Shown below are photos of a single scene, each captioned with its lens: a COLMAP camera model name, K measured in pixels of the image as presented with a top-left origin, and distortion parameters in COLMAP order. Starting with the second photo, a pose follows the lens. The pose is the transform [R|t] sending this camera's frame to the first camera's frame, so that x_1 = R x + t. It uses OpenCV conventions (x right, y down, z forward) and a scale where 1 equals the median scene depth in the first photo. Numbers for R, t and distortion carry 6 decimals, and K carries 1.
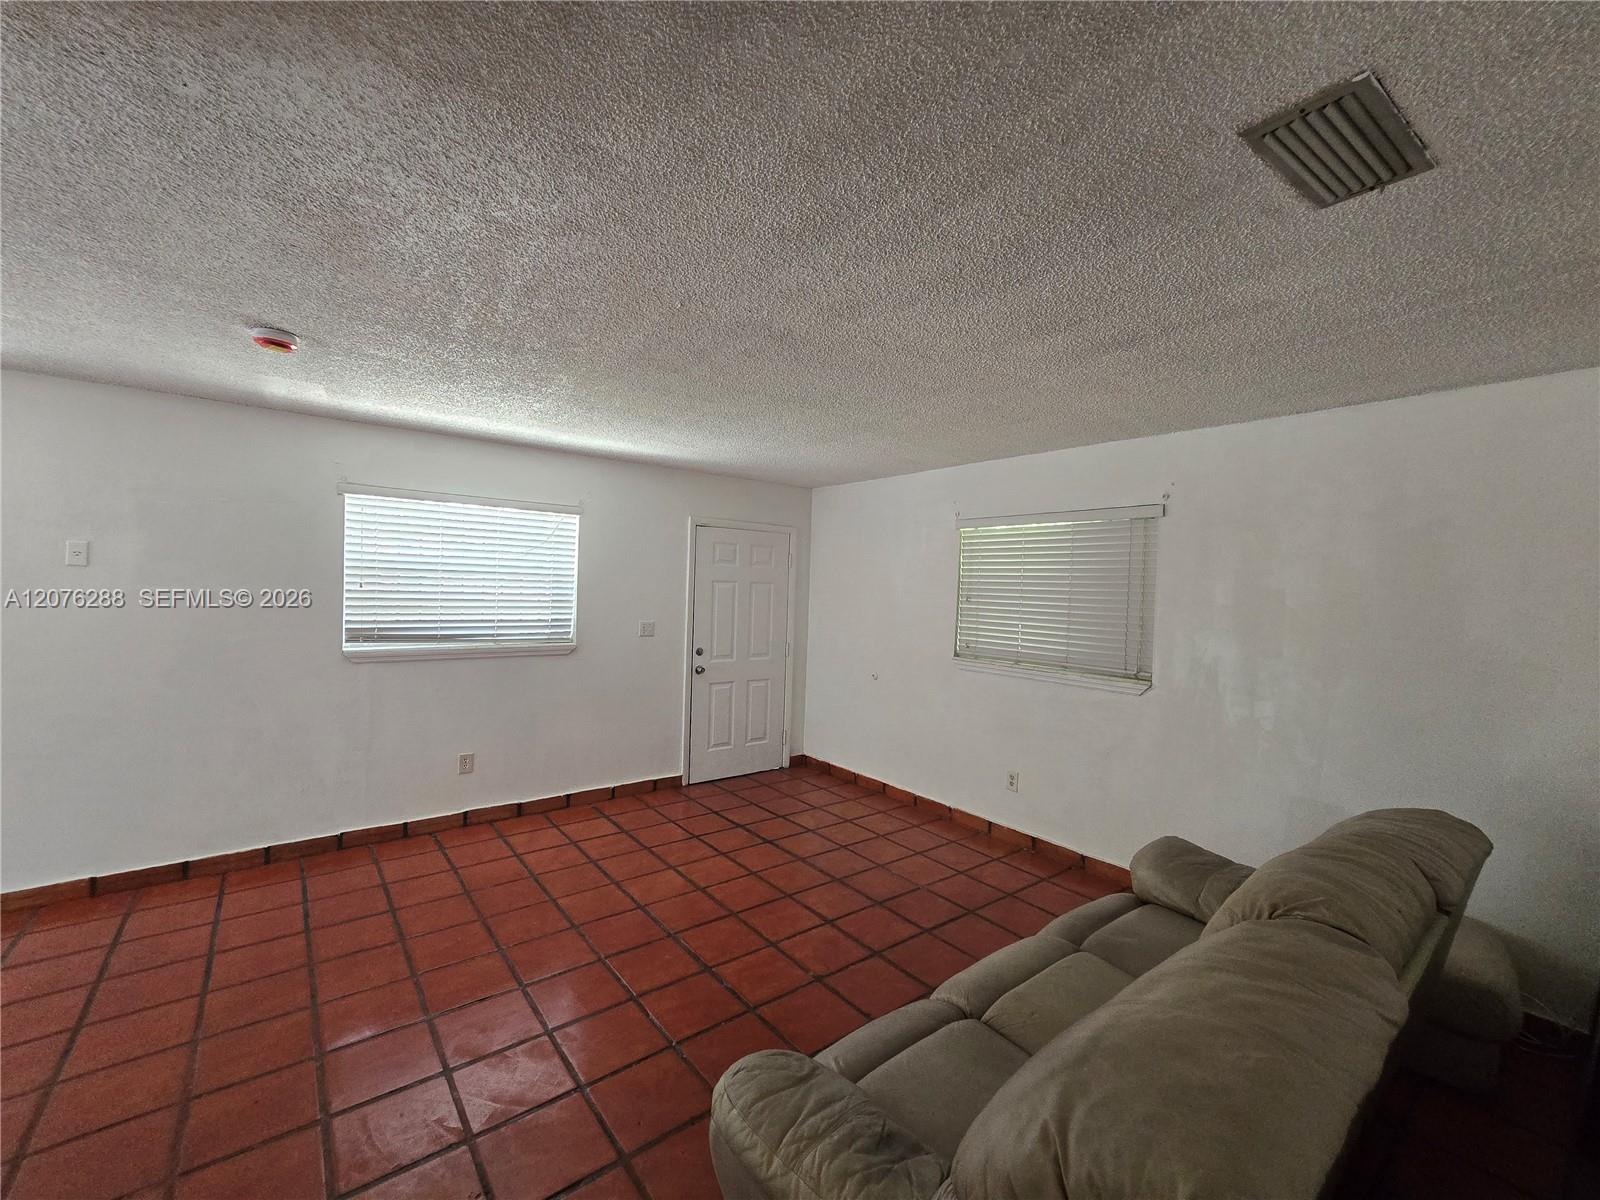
lens RADIAL K [[652.0, 0, 805.2], [0, 652.0, 594.8], [0, 0, 1]] dist [-0.004454, 0.000587]
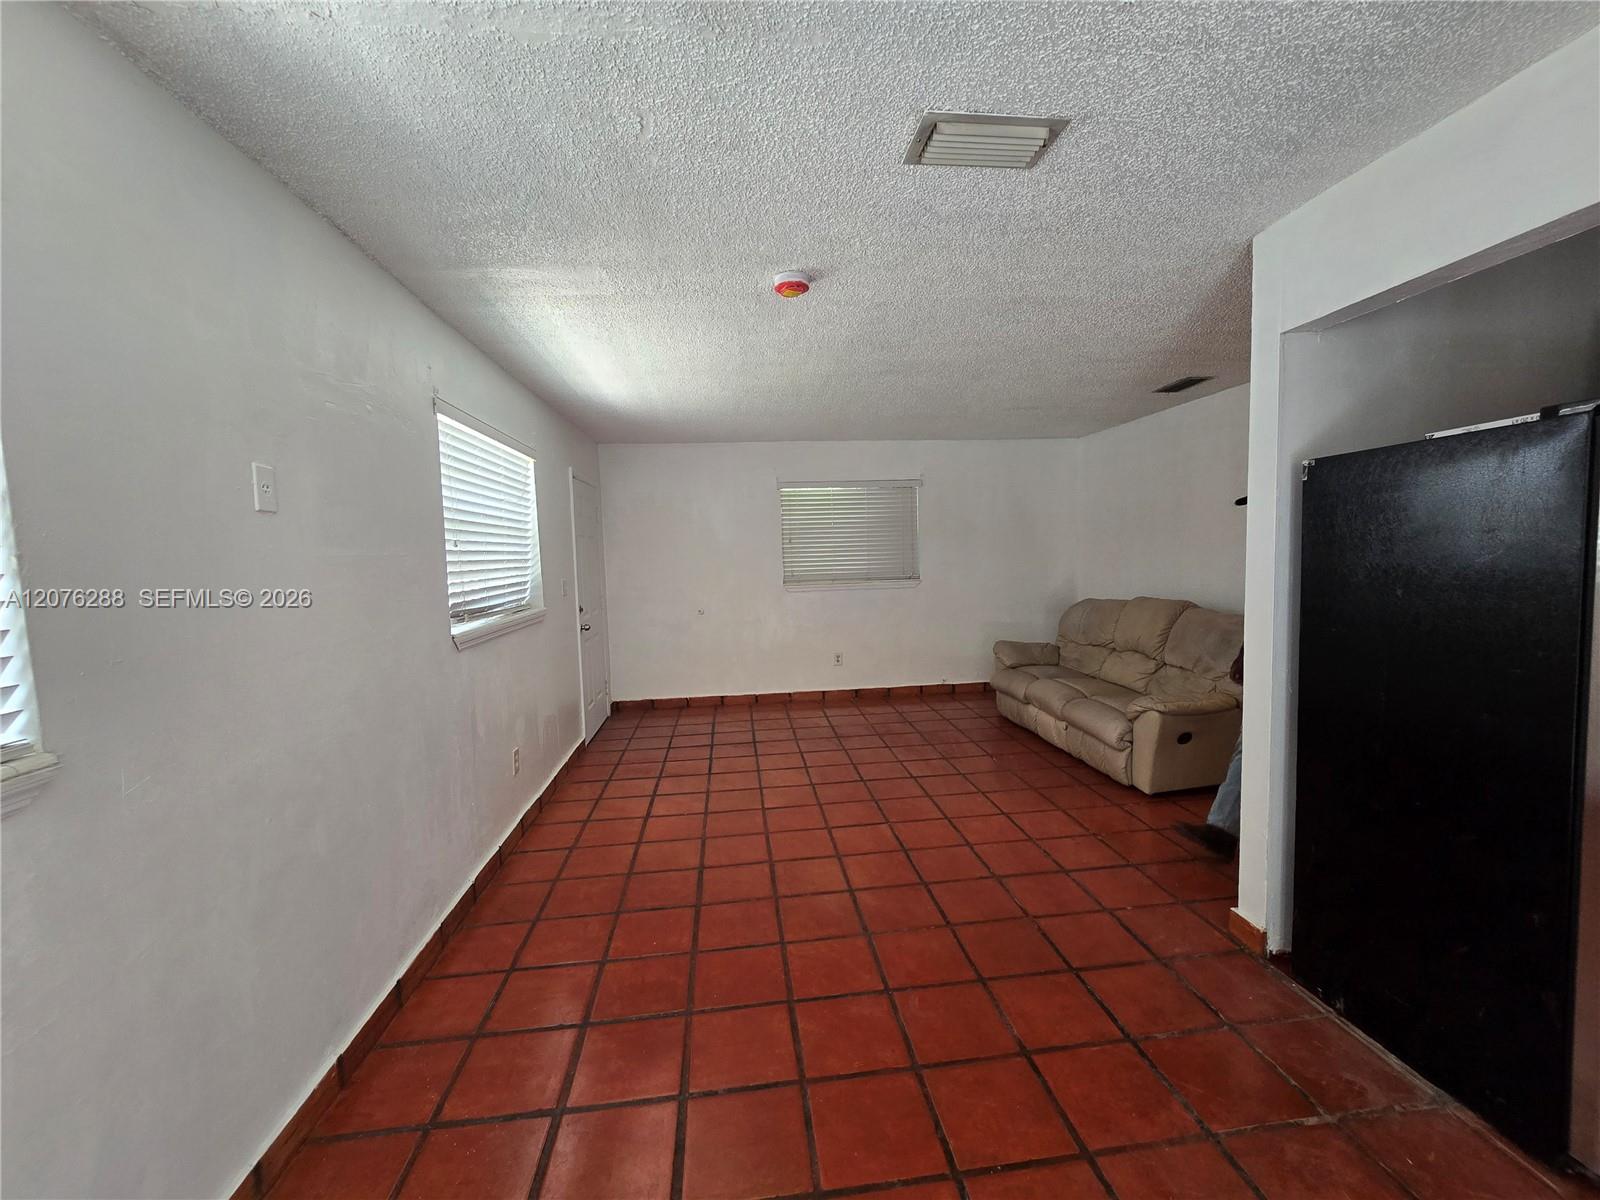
lens RADIAL K [[652.0, 0, 797.7], [0, 652.0, 599.7], [0, 0, 1]] dist [-0.004454, 0.000587]
pose [[0.541167, -0.111303, 0.833517, -1.052053], [0.061201, 0.993786, 0.092969, 0.003430], [-0.838685, 0.000700, 0.544616, 0.276564]]
